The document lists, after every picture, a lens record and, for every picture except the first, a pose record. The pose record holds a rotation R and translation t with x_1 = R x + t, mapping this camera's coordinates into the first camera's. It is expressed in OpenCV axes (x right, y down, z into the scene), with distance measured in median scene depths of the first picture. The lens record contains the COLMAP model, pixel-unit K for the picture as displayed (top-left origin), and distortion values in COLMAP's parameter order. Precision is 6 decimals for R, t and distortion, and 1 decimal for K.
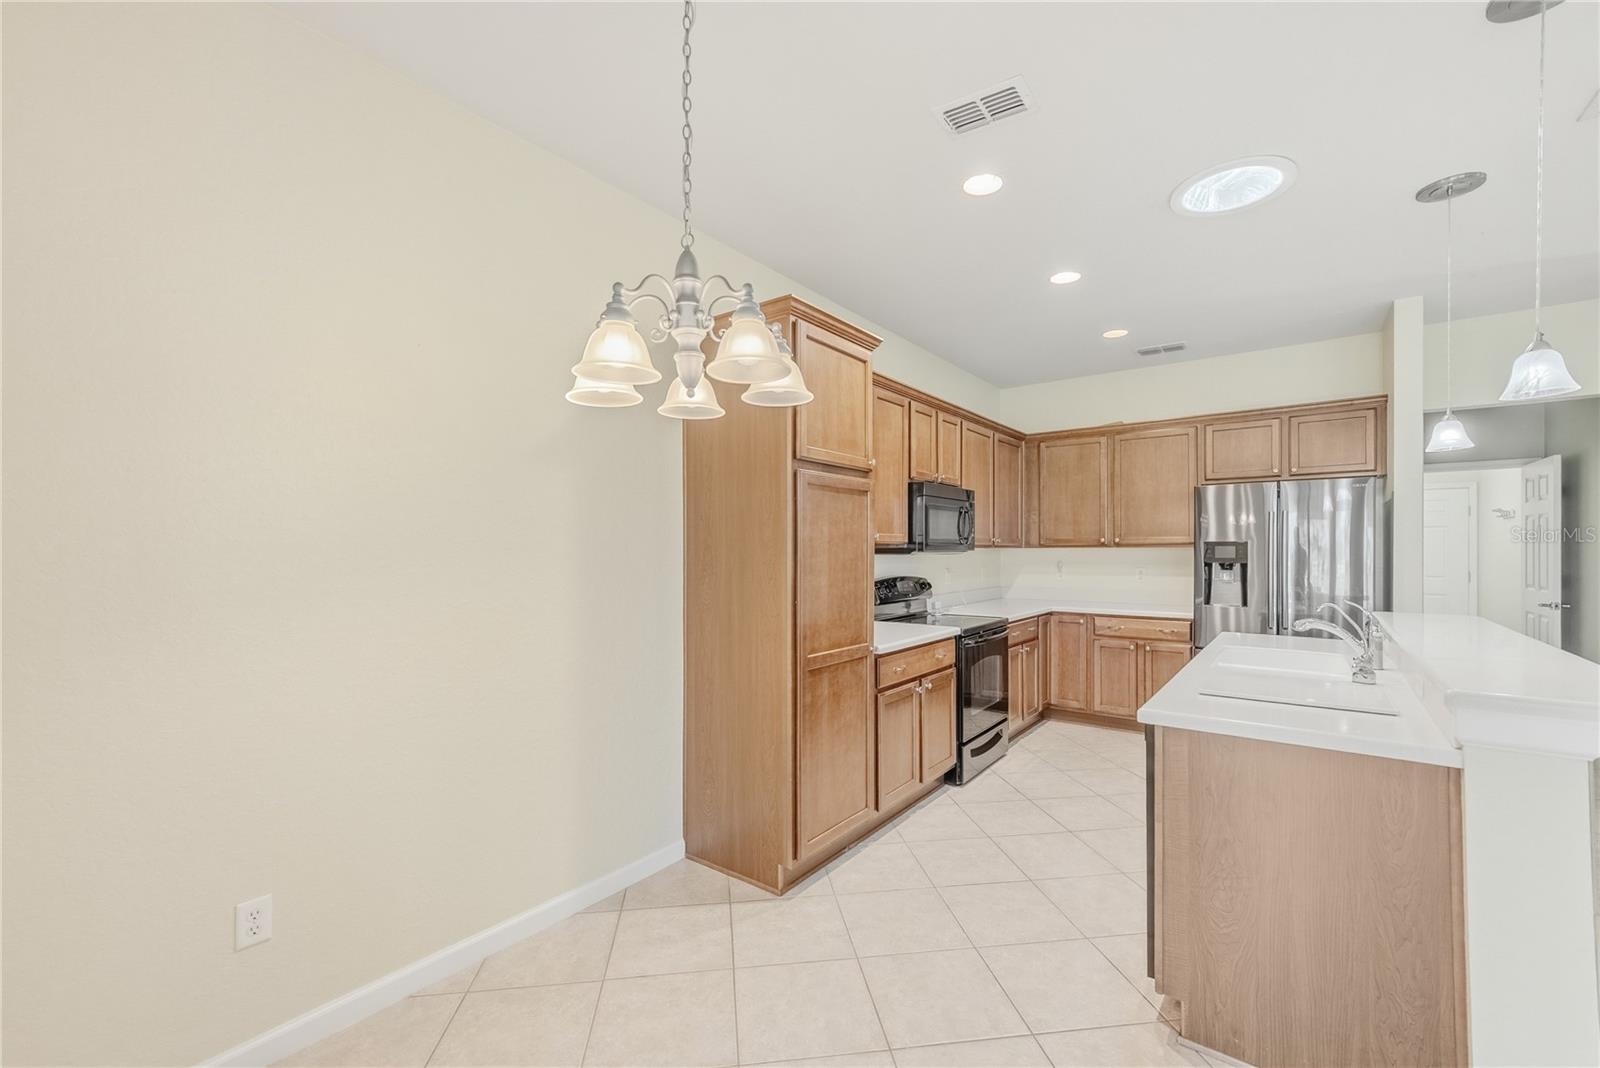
lens RADIAL K [[661.3, 0, 801.0], [0, 661.3, 548.9], [0, 0, 1]] dist [0.000832, 0.000401]
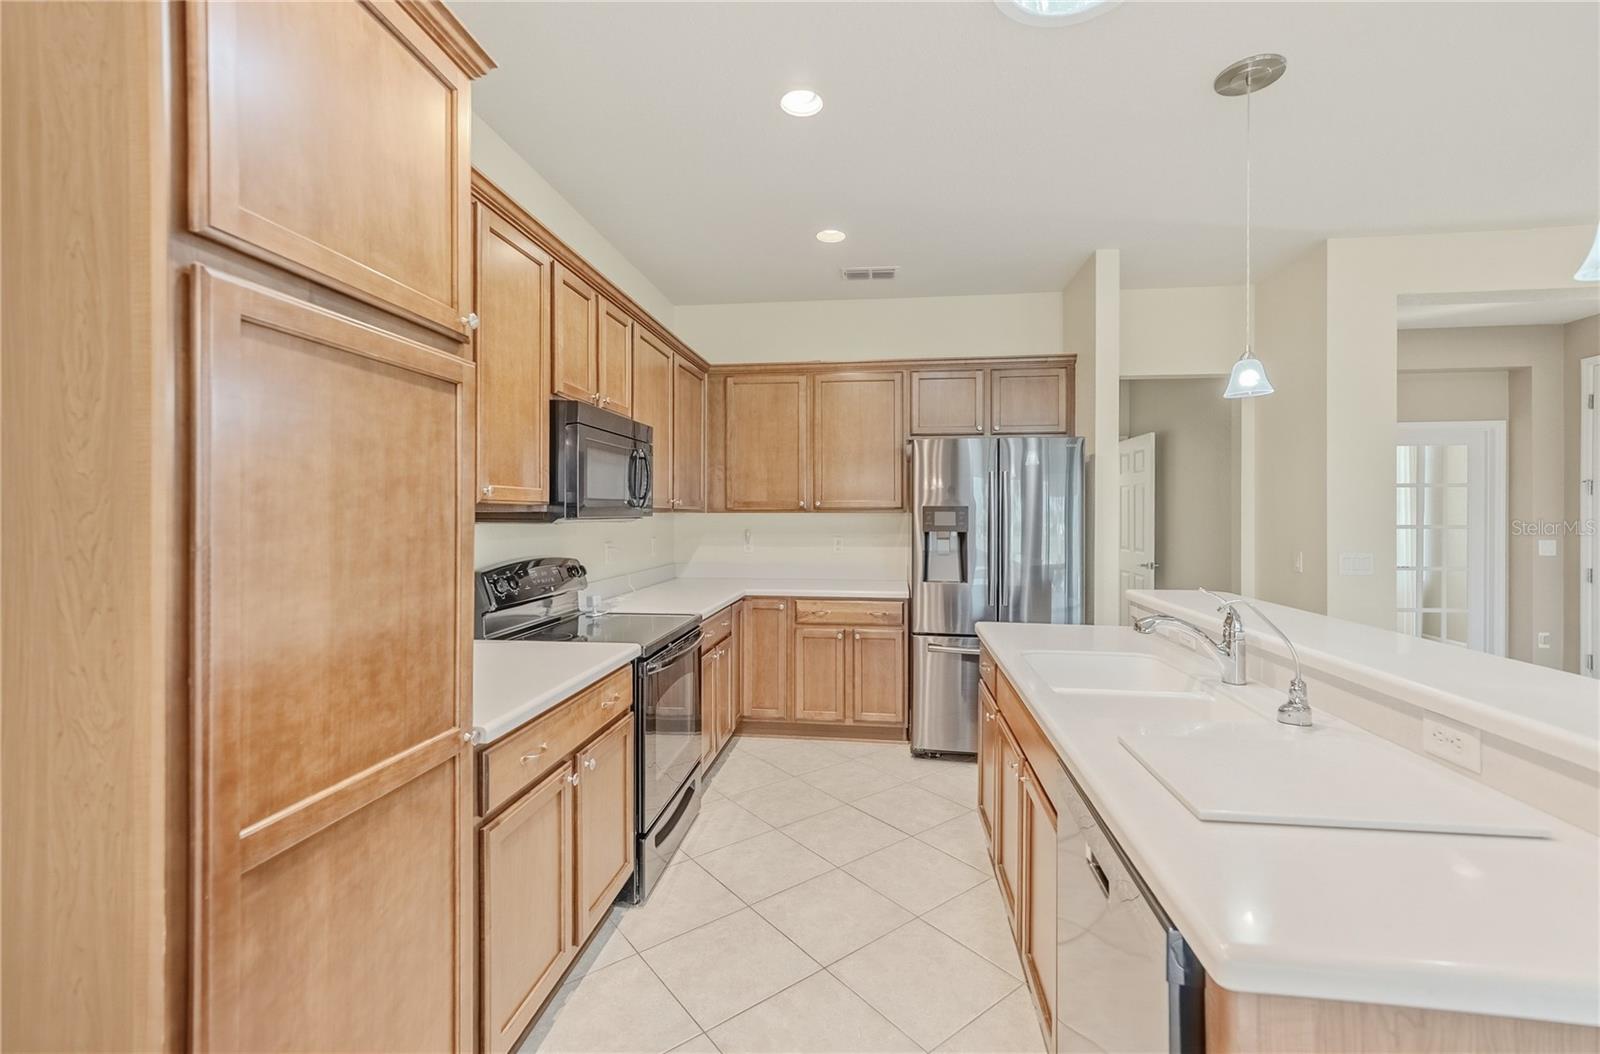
lens RADIAL K [[678.8, 0, 804.9], [0, 678.8, 515.8], [0, 0, 1]] dist [-0.000226, 0.000015]
pose [[0.864065, 0.001226, 0.503379, 0.057692], [-0.002844, 0.999993, 0.002447, -0.000572], [-0.503373, -0.003546, 0.864062, 0.384662]]
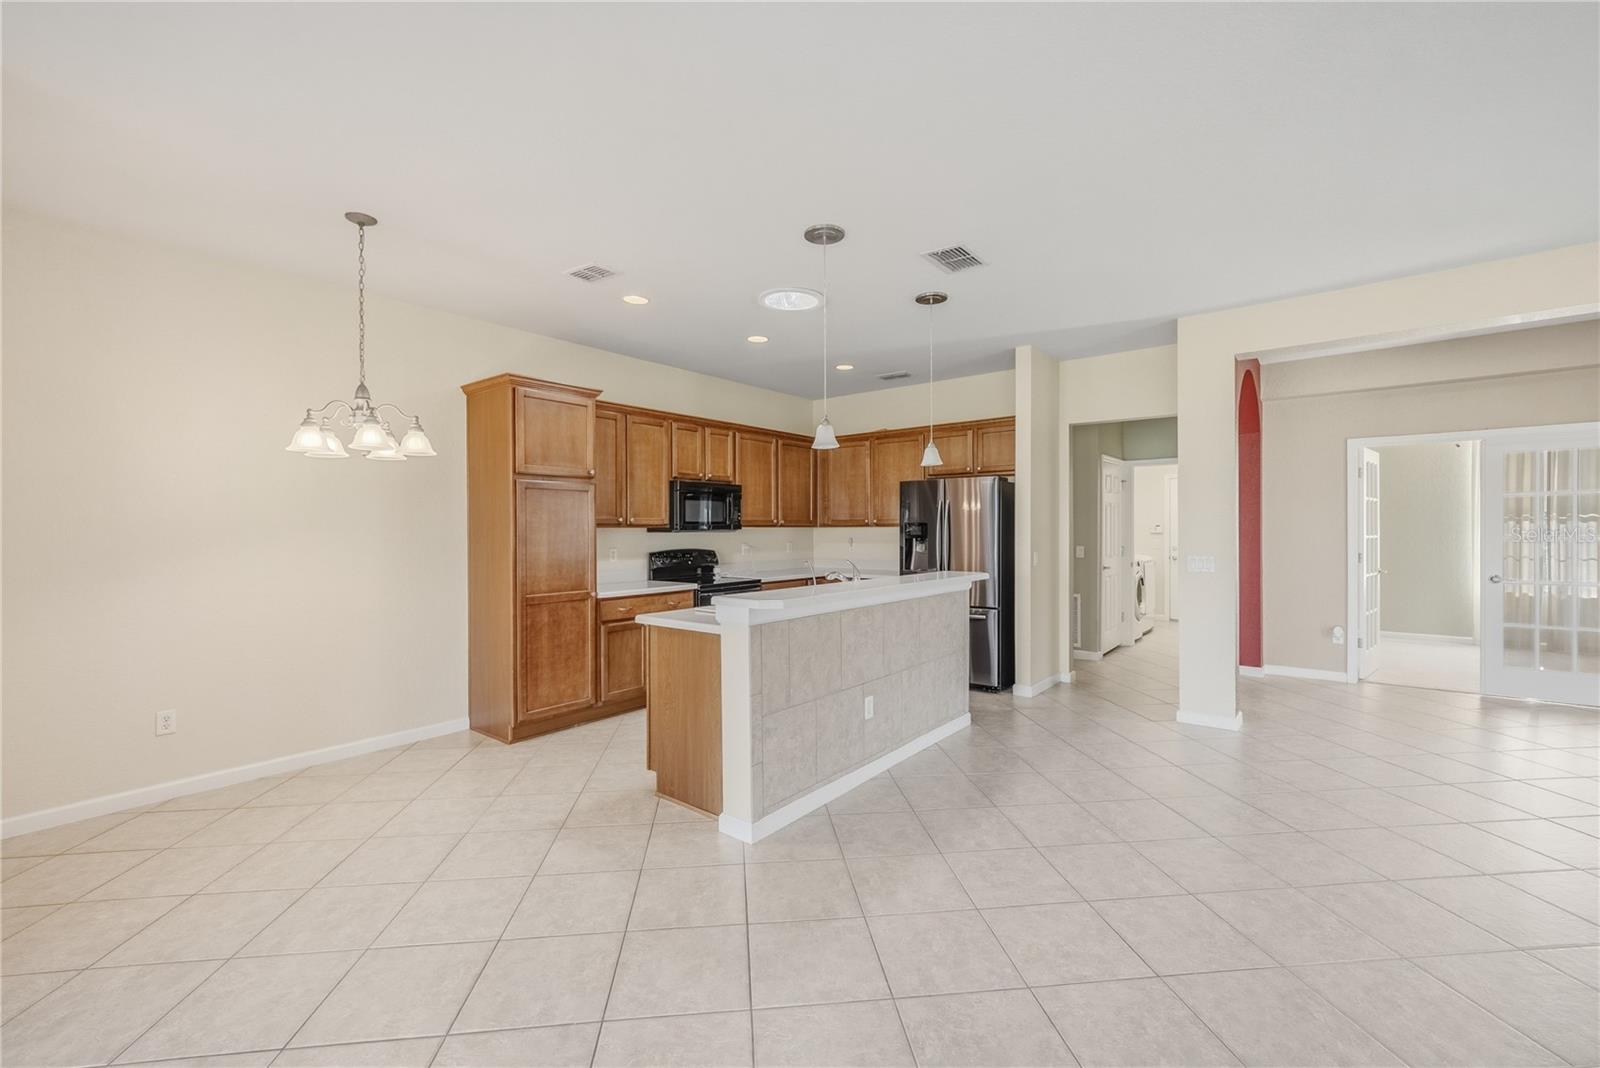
lens RADIAL K [[663.2, 0, 800.3], [0, 663.2, 528.7], [0, 0, 1]] dist [0.000141, 0.000995]
pose [[0.999640, -0.001509, -0.026793, 0.495613], [0.001565, 0.999997, 0.002073, -0.001972], [0.026790, -0.002114, 0.999639, -0.408168]]
